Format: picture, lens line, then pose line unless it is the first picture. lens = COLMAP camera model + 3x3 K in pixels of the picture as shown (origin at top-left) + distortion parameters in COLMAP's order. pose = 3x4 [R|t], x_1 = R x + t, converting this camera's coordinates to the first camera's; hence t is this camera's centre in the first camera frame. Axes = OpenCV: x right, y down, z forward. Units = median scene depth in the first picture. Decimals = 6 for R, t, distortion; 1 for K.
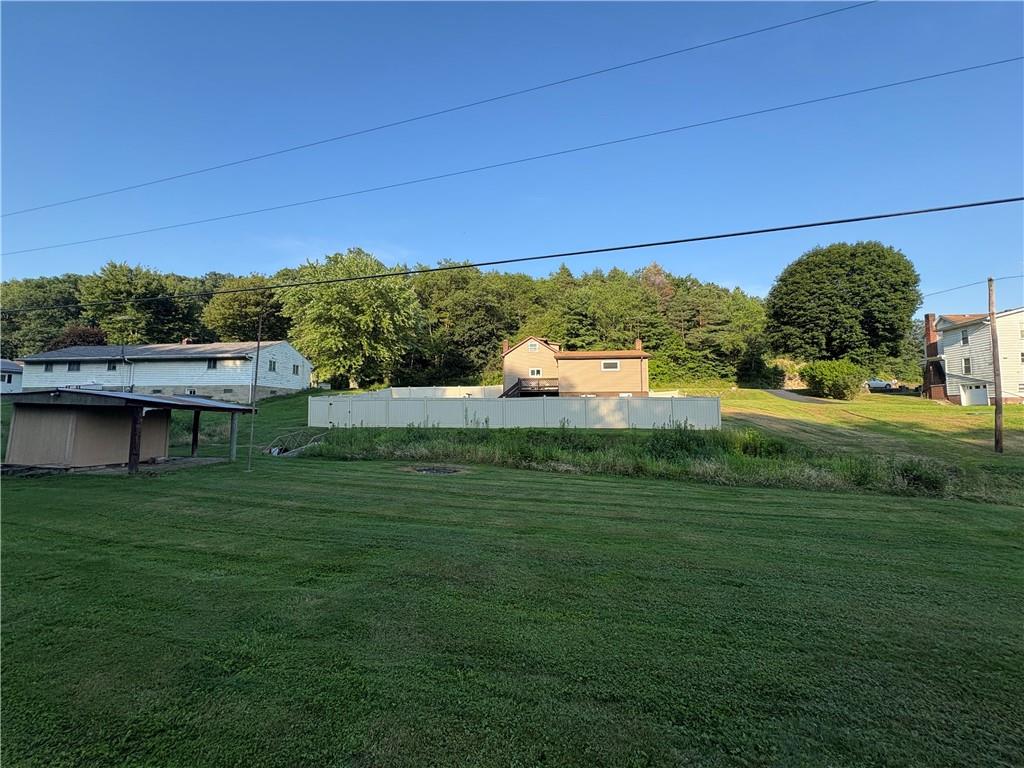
lens RADIAL K [[407.7, 0, 512.0], [0, 407.7, 384.0], [0, 0, 1]] dist [-0.000413, 0.000007]
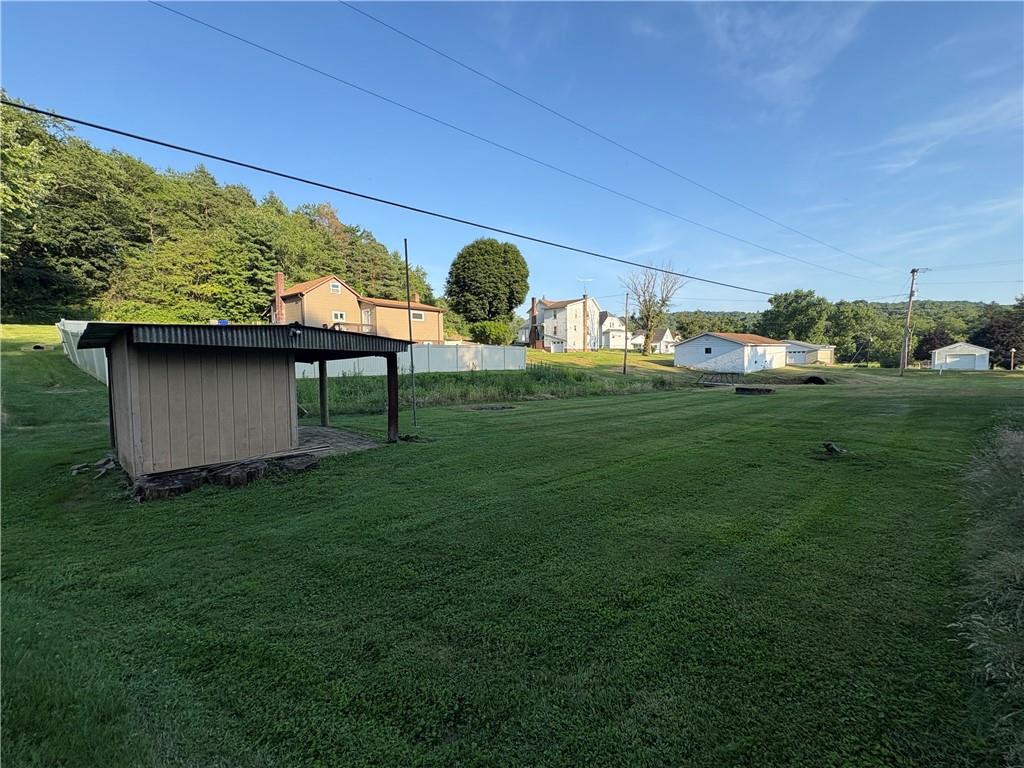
lens RADIAL K [[412.5, 0, 512.9], [0, 412.5, 379.8], [0, 0, 1]] dist [0.001468, 0.000172]
pose [[0.556911, -0.051562, 0.828970, -0.395075], [-0.047240, 0.994489, 0.093594, 0.007265], [-0.829228, -0.091284, 0.551406, 0.104479]]
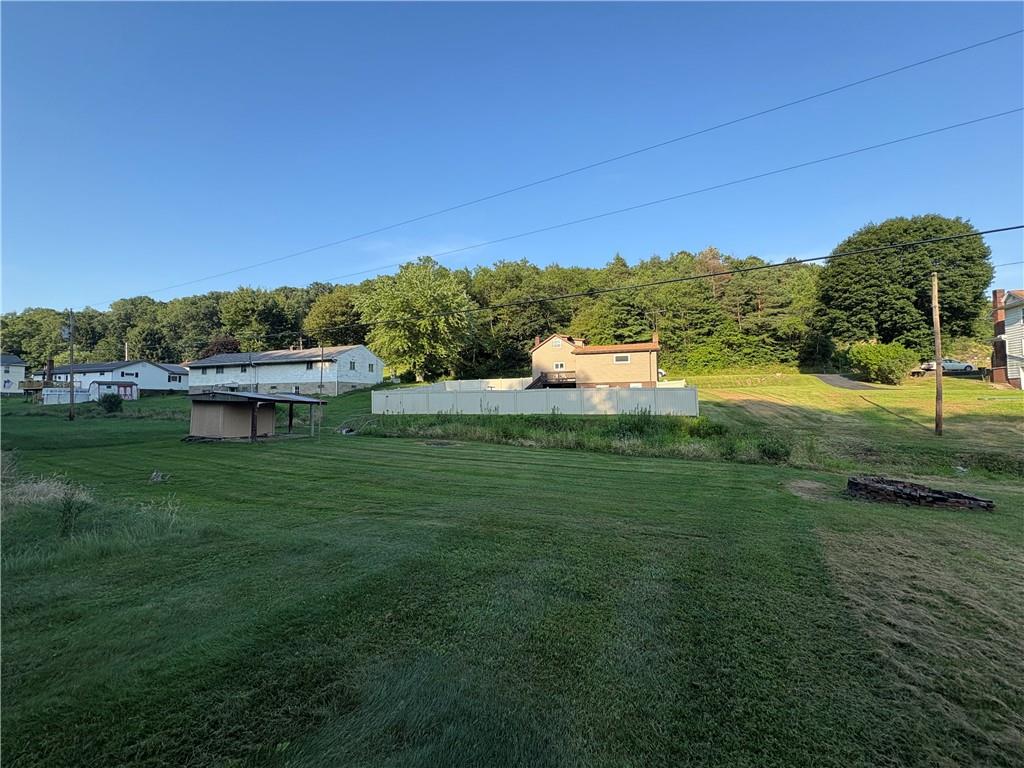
lens RADIAL K [[407.7, 0, 512.0], [0, 407.7, 384.0], [0, 0, 1]] dist [-0.000413, 0.000007]
pose [[0.980047, -0.017132, -0.198025, 0.118088], [0.023256, 0.999319, 0.028643, -0.010656], [0.197400, -0.032677, 0.979778, -0.112096]]
